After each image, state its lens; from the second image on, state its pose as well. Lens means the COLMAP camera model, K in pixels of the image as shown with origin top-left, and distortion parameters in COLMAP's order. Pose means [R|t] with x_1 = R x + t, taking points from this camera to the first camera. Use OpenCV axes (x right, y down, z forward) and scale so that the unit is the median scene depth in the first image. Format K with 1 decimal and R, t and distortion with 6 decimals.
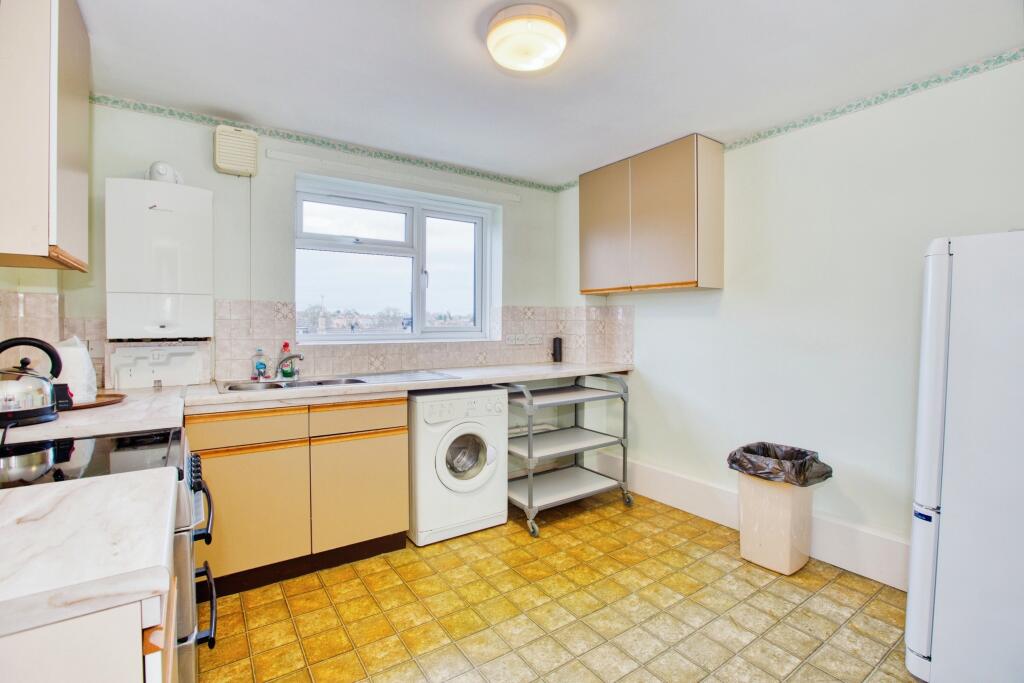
lens RADIAL K [[465.2, 0, 490.9], [0, 465.2, 321.7], [0, 0, 1]] dist [-0.032474, 0.003943]
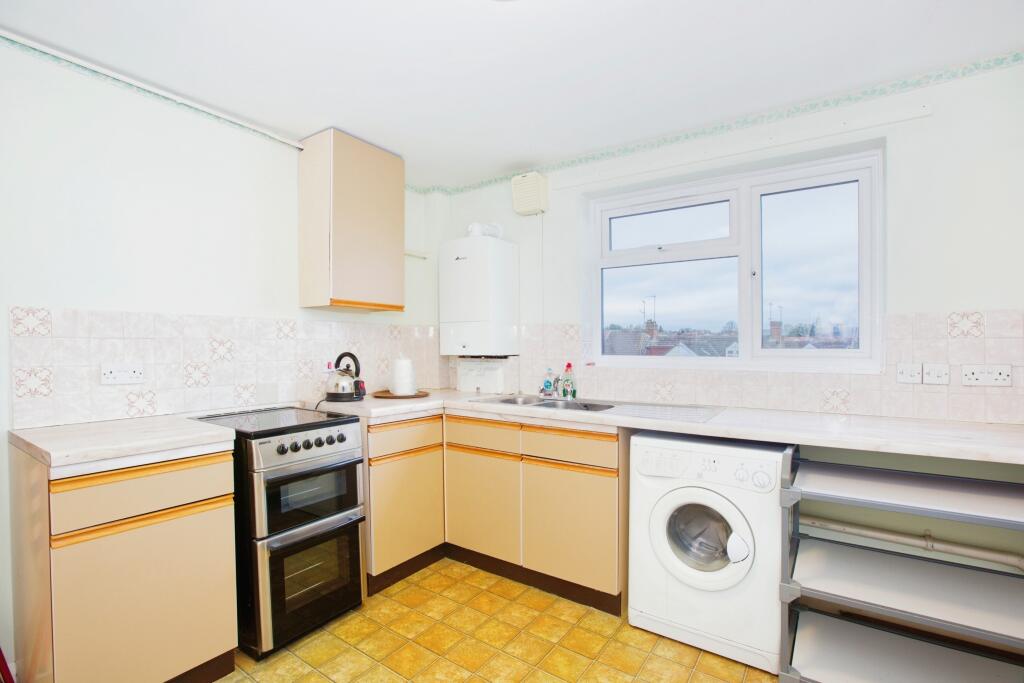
lens RADIAL K [[465.2, 0, 515.6], [0, 465.2, 346.3], [0, 0, 1]] dist [-0.032474, 0.003943]
pose [[0.389676, 0.002443, -0.920949, 0.509052], [0.003488, 0.999985, 0.004128, 0.003411], [0.920946, -0.004821, 0.389661, 0.523517]]
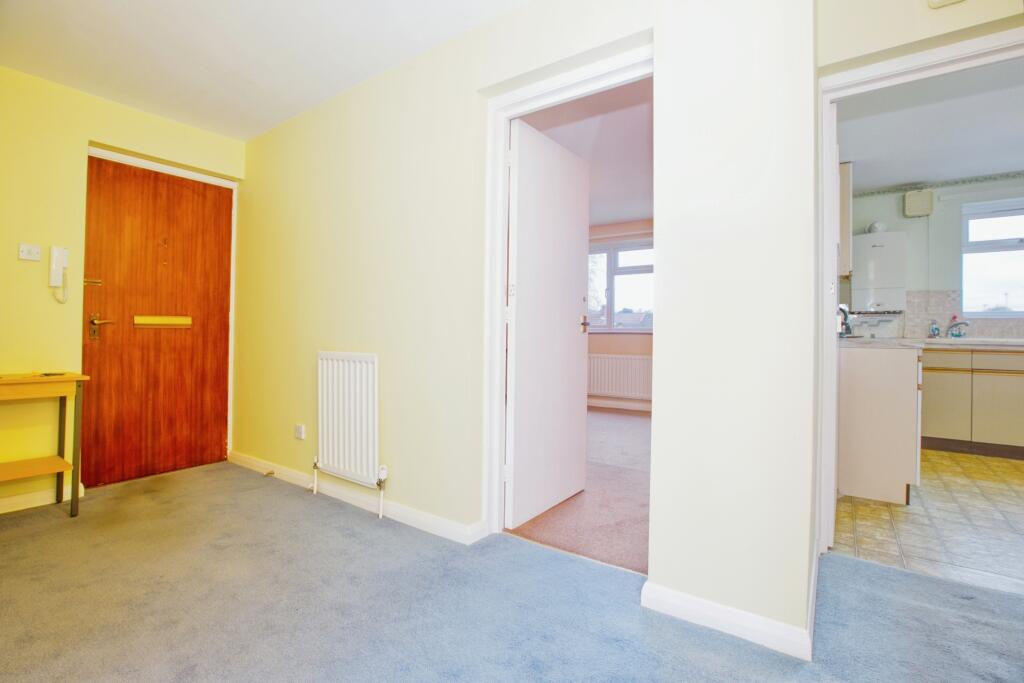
lens RADIAL K [[465.2, 0, 505.7], [0, 465.2, 336.6], [0, 0, 1]] dist [-0.032474, 0.003943]
pose [[0.376613, 0.014381, -0.926259, 0.440621], [0.001747, 0.999867, 0.016234, 0.095821], [0.926369, -0.007732, 0.376538, -1.075907]]
